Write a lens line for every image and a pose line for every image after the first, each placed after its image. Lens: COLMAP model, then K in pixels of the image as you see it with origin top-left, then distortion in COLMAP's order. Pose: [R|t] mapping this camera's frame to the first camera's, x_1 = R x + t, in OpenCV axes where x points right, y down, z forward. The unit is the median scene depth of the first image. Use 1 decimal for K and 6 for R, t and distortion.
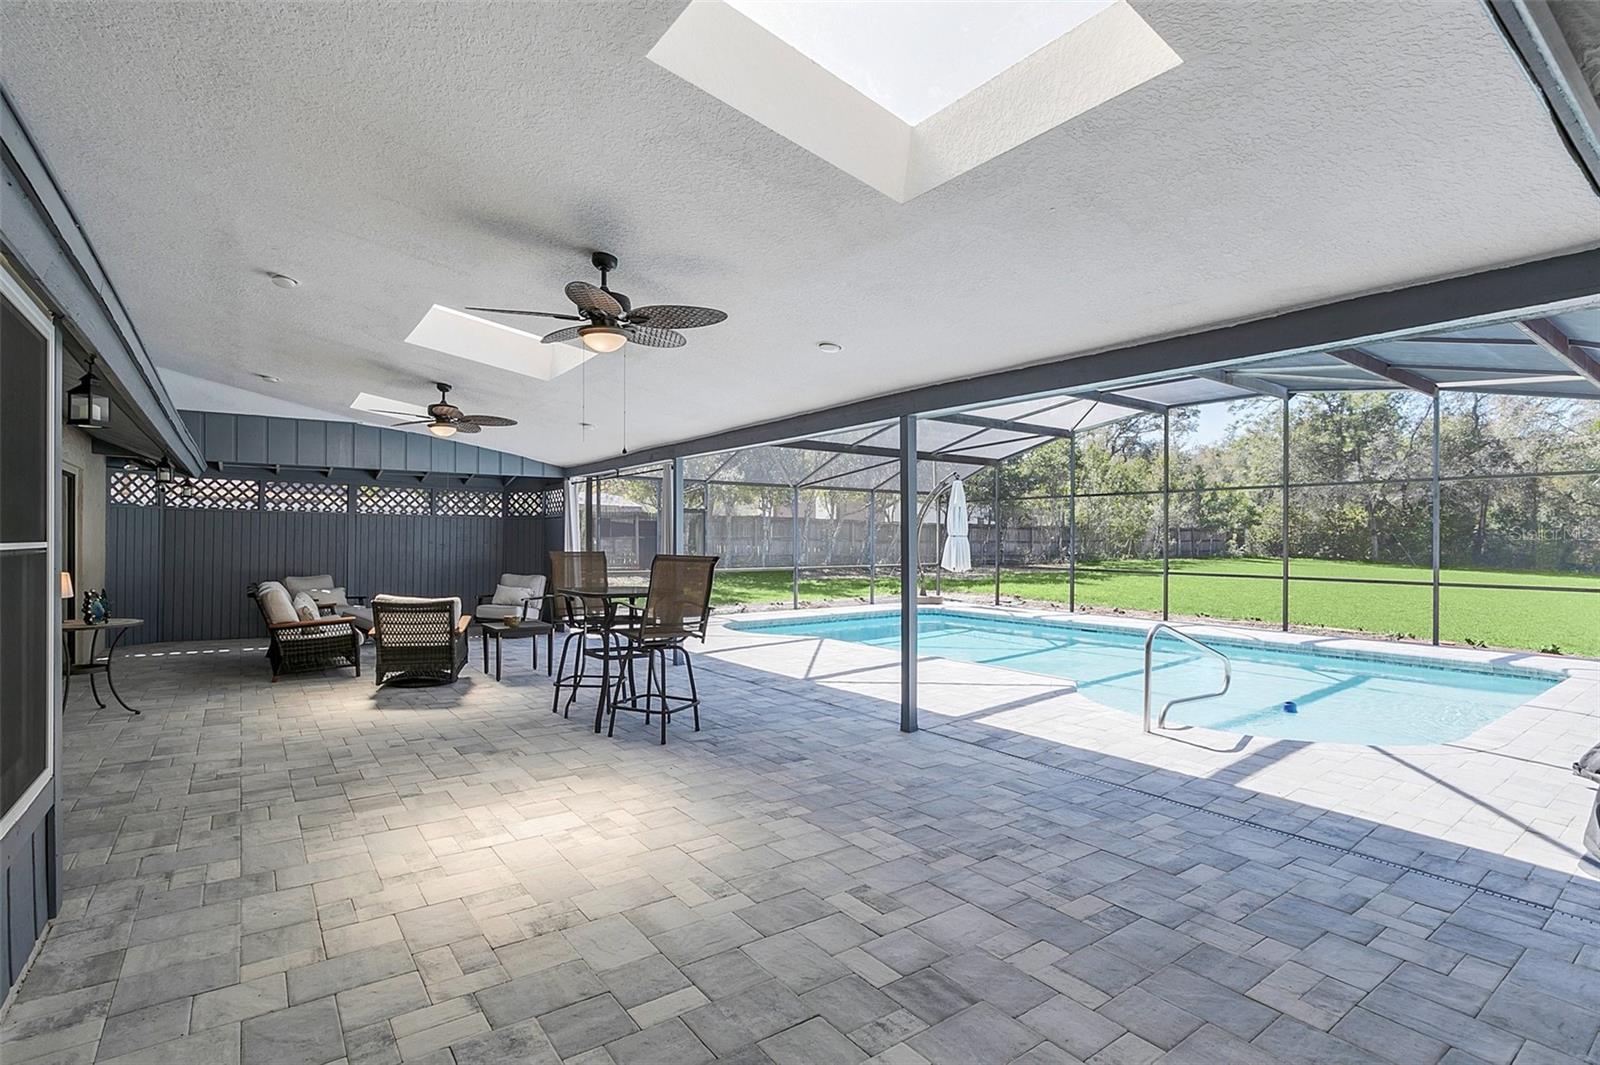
lens RADIAL K [[755.2, 0, 849.0], [0, 755.2, 537.0], [0, 0, 1]] dist [-0.016161, 0.000123]
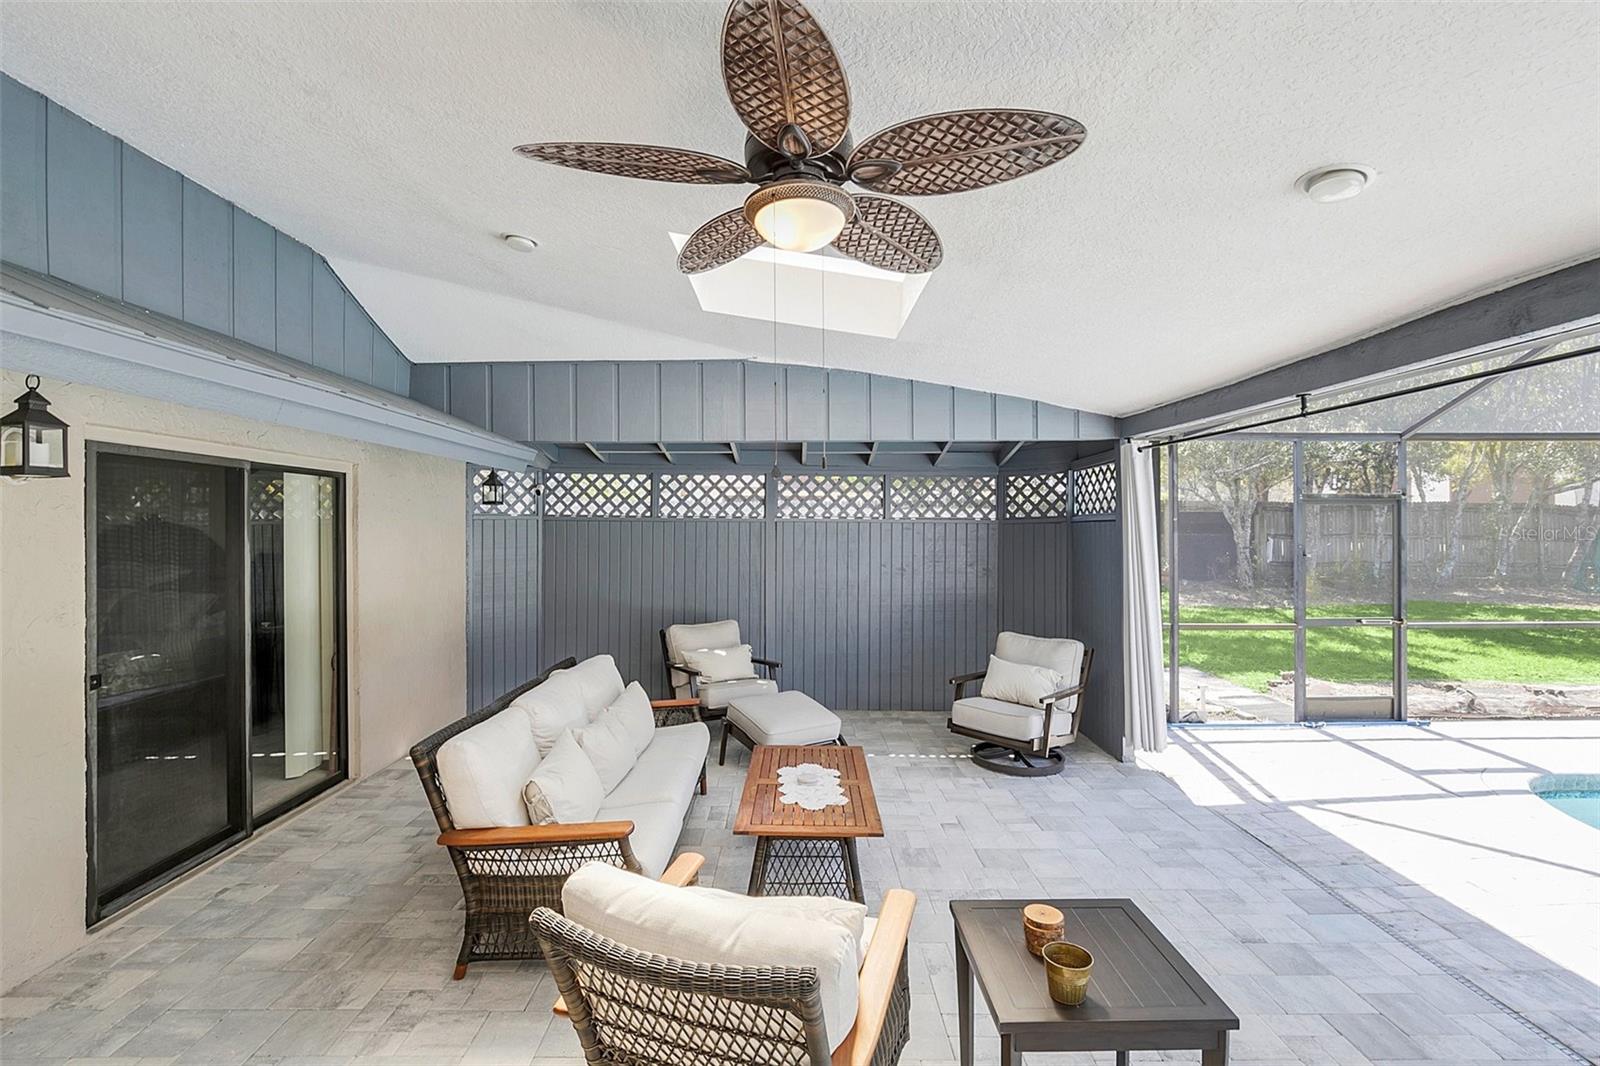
lens RADIAL K [[755.2, 0, 804.2], [0, 755.2, 527.2], [0, 0, 1]] dist [-0.016161, 0.000123]
pose [[0.784641, -0.003765, -0.619940, -0.243926], [0.007378, 0.999967, 0.003264, -0.026260], [0.619907, -0.007135, 0.784643, 0.510259]]
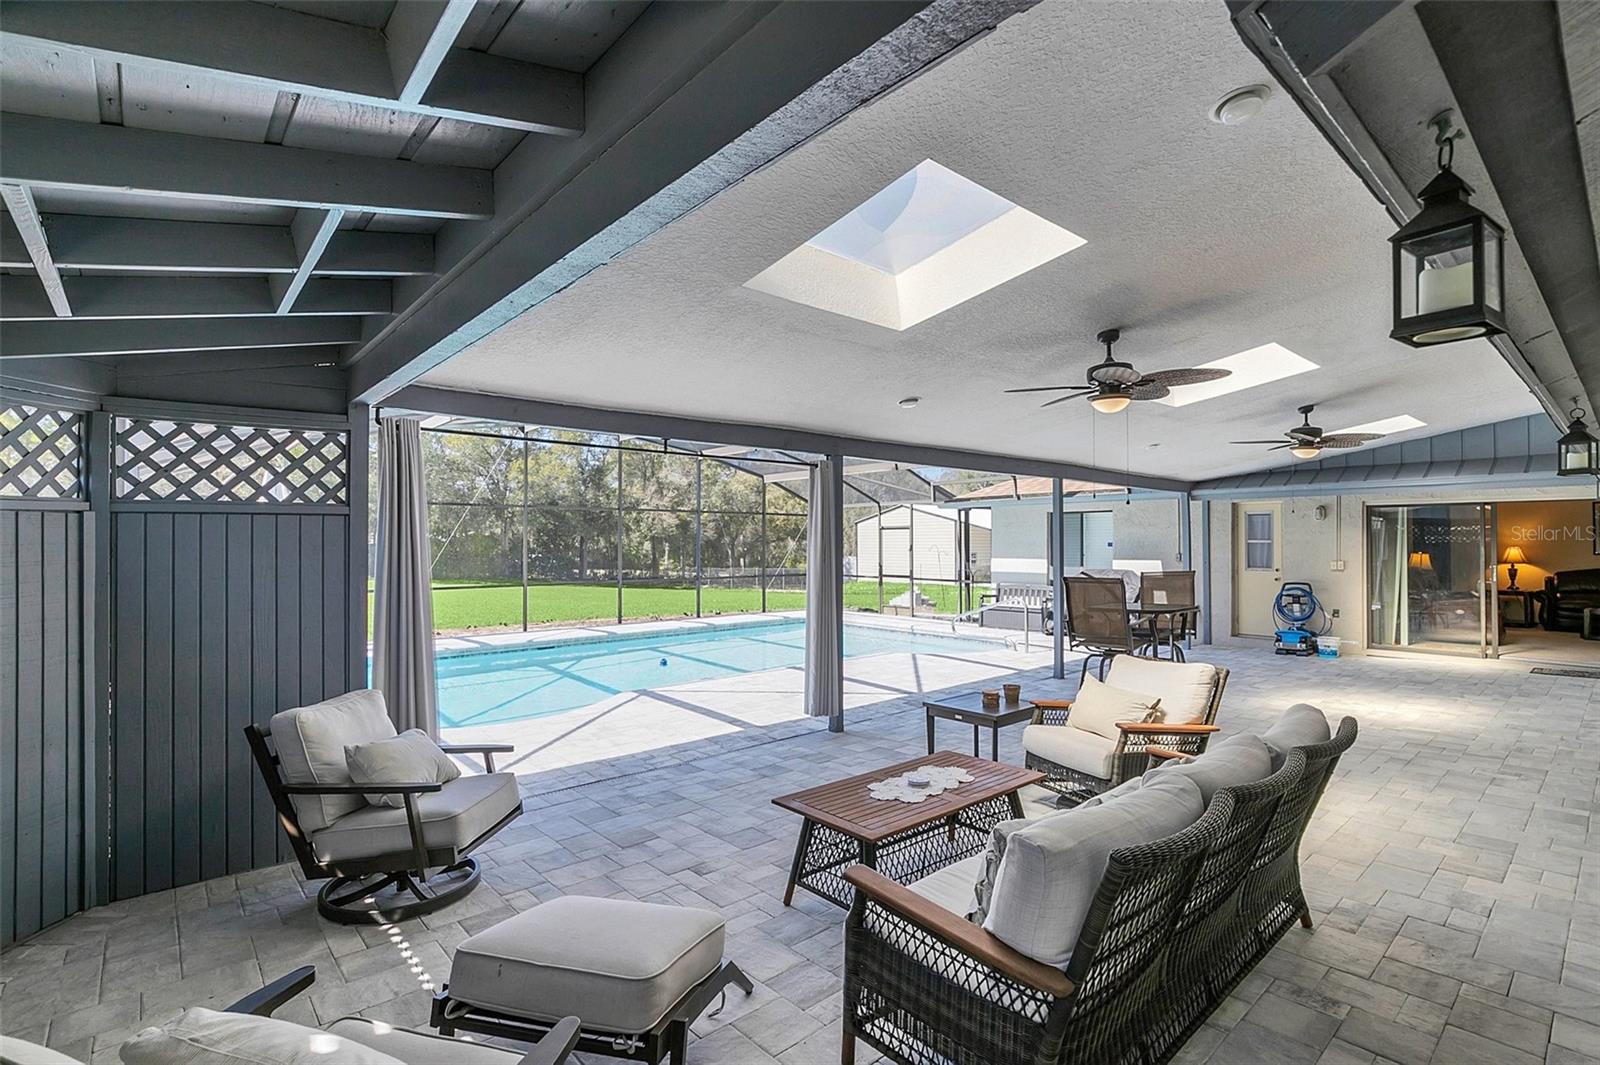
lens RADIAL K [[755.2, 0, 801.8], [0, 755.2, 537.1], [0, 0, 1]] dist [-0.016161, 0.000123]
pose [[-0.050017, 0.003540, 0.998742, -0.766450], [-0.002611, 0.999990, -0.003675, -0.016703], [-0.998745, -0.002792, -0.050007, 0.836664]]
